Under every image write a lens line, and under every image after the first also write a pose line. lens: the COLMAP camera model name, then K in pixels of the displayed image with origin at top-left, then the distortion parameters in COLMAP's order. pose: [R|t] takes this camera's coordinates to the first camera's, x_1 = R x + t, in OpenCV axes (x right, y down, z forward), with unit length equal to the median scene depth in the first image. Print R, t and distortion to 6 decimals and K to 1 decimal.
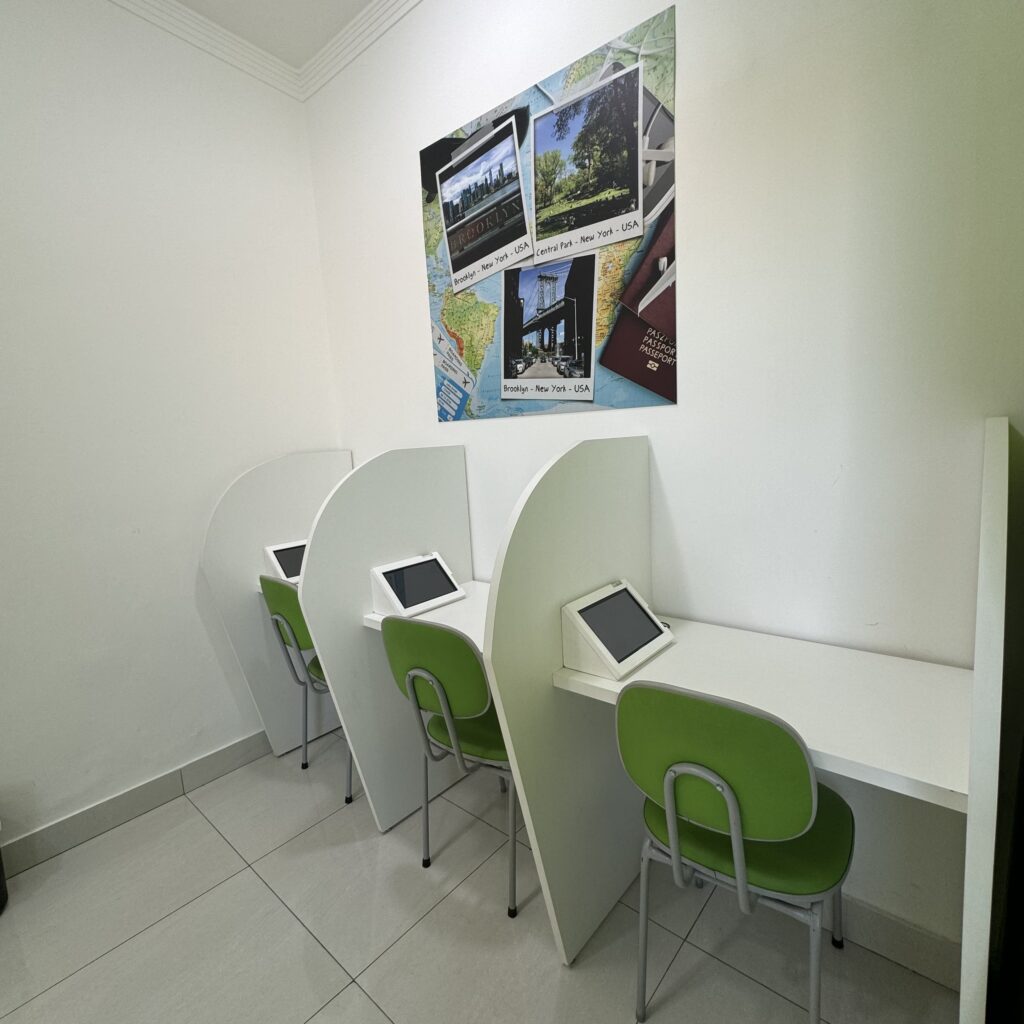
lens RADIAL K [[547.0, 0, 514.1], [0, 547.0, 512.8], [0, 0, 1]] dist [-0.003855, 0.000165]
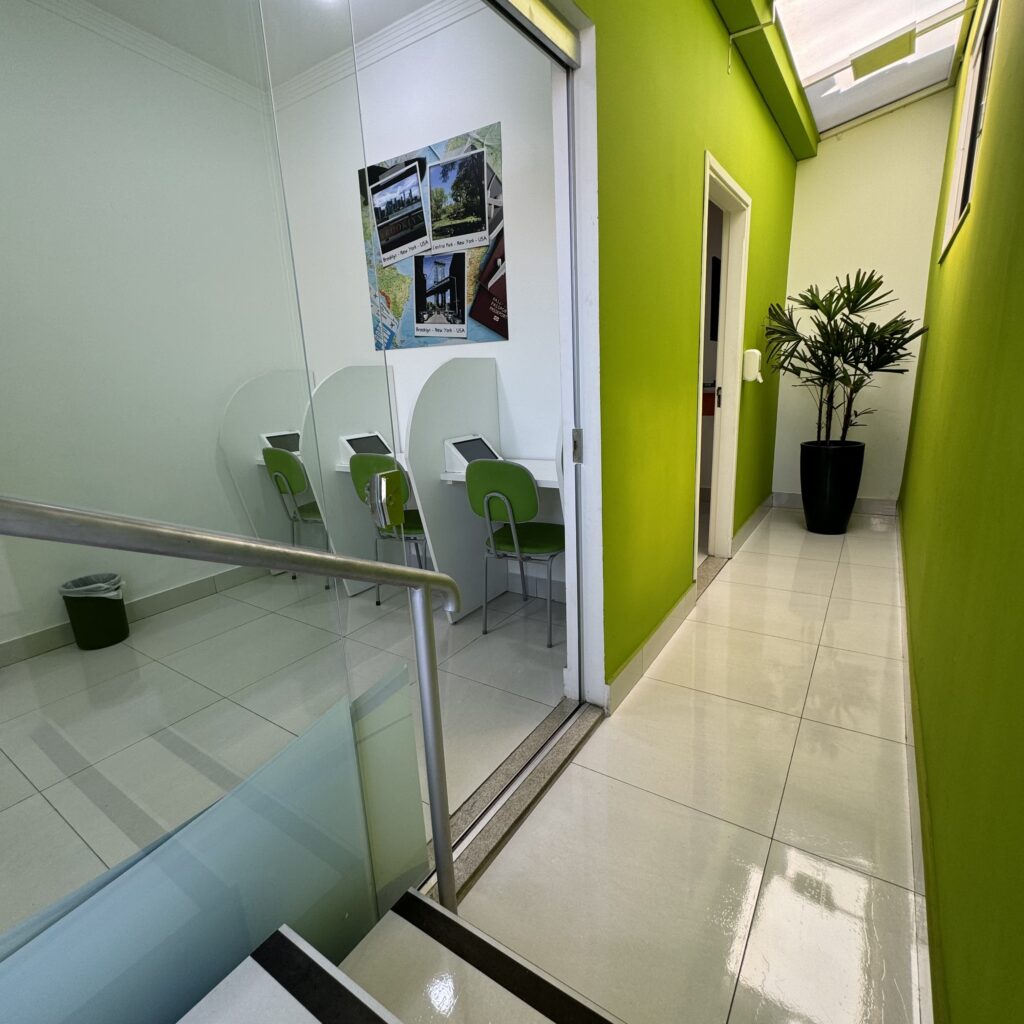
lens RADIAL K [[547.0, 0, 509.2], [0, 547.0, 510.3], [0, 0, 1]] dist [-0.003855, 0.000165]
pose [[0.993112, -0.019997, 0.115448, 0.063384], [0.008523, 0.995047, 0.099036, 0.166082], [-0.116857, -0.097370, 0.988364, -0.770142]]
